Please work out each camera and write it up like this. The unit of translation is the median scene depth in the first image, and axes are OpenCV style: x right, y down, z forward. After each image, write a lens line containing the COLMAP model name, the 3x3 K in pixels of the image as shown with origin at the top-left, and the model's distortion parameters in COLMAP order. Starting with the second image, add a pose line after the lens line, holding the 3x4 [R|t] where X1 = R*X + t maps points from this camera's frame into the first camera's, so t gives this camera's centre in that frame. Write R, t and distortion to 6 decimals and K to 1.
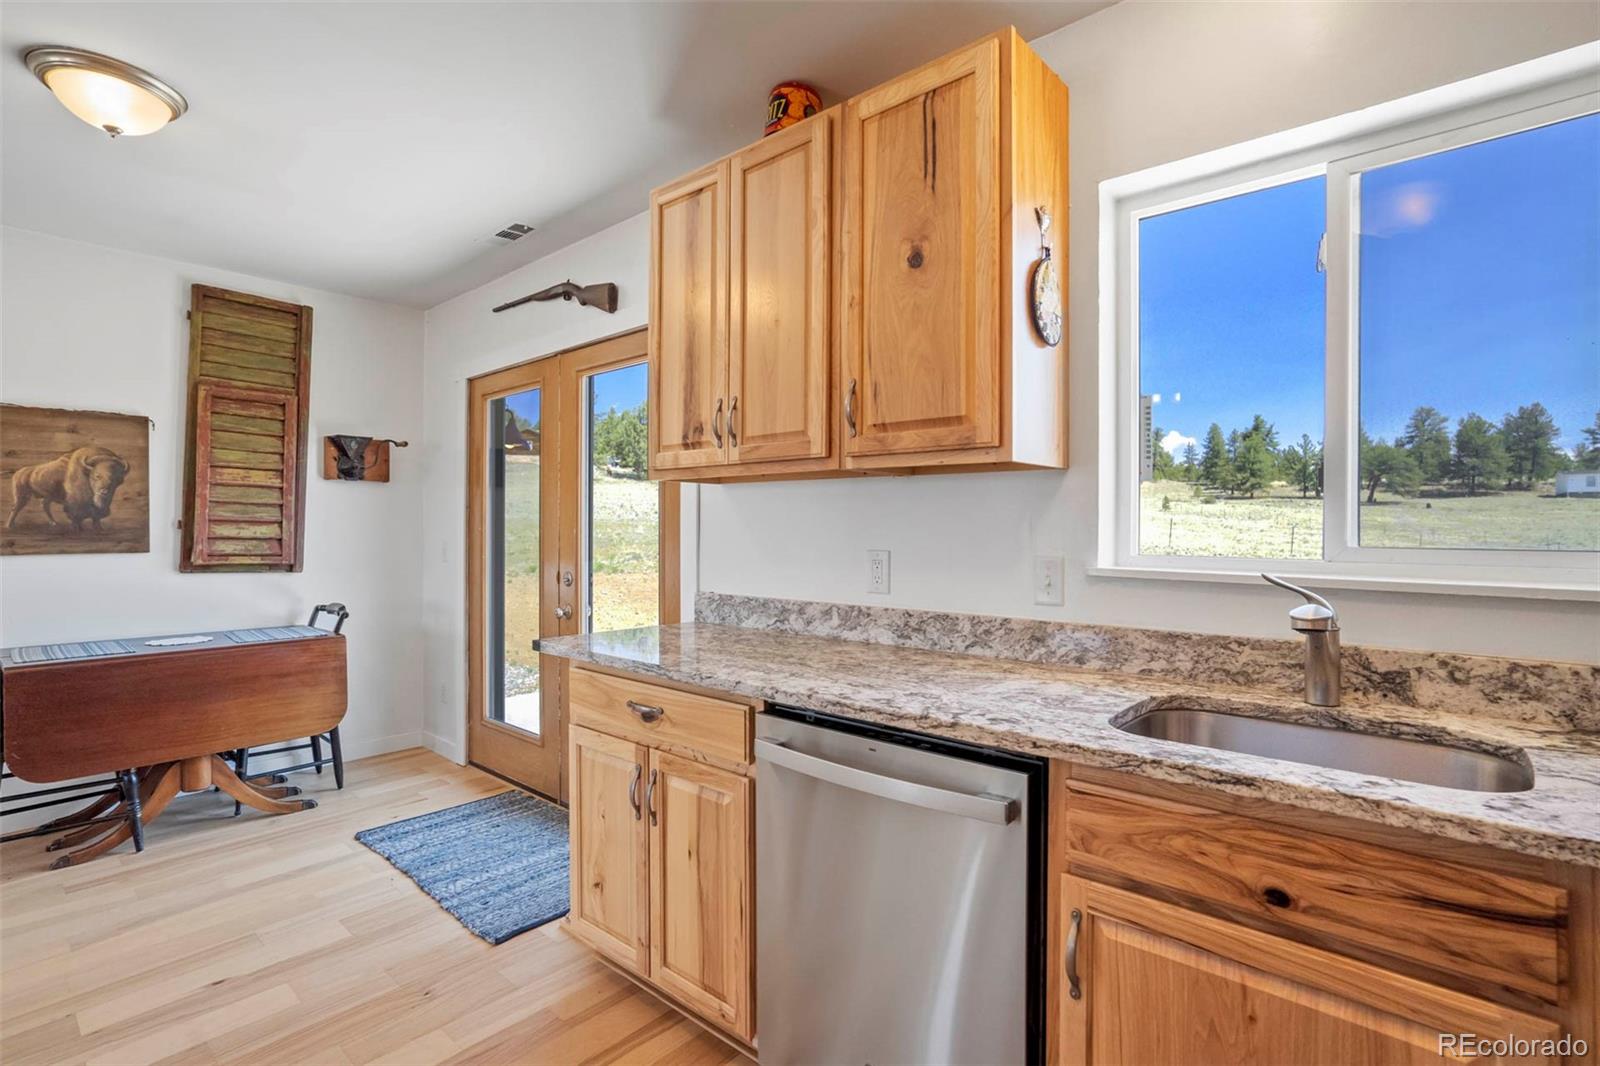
lens RADIAL K [[759.1, 0, 805.3], [0, 759.1, 531.8], [0, 0, 1]] dist [-0.033610, 0.012302]
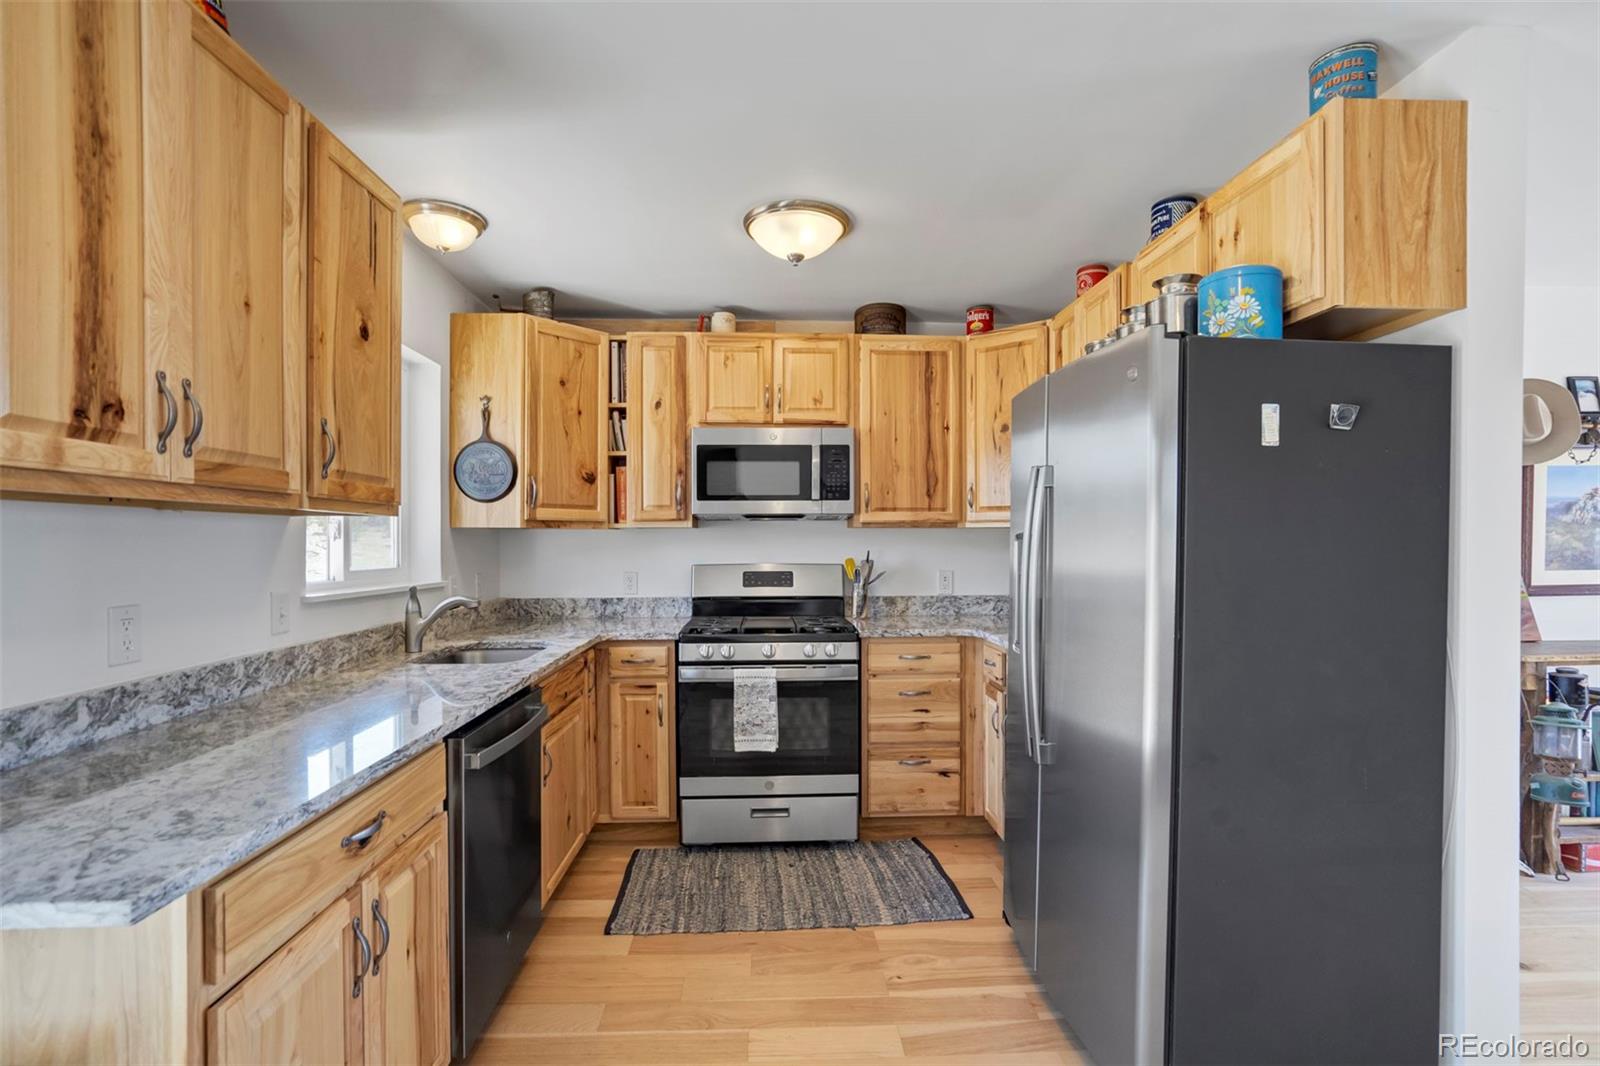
lens RADIAL K [[735.1, 0, 794.7], [0, 735.1, 545.4], [0, 0, 1]] dist [-0.032016, 0.010468]
pose [[-0.678322, -0.010856, 0.734685, -0.909469], [-0.000676, 0.999900, 0.014151, -0.047002], [-0.734765, 0.009102, -0.678261, 1.054876]]
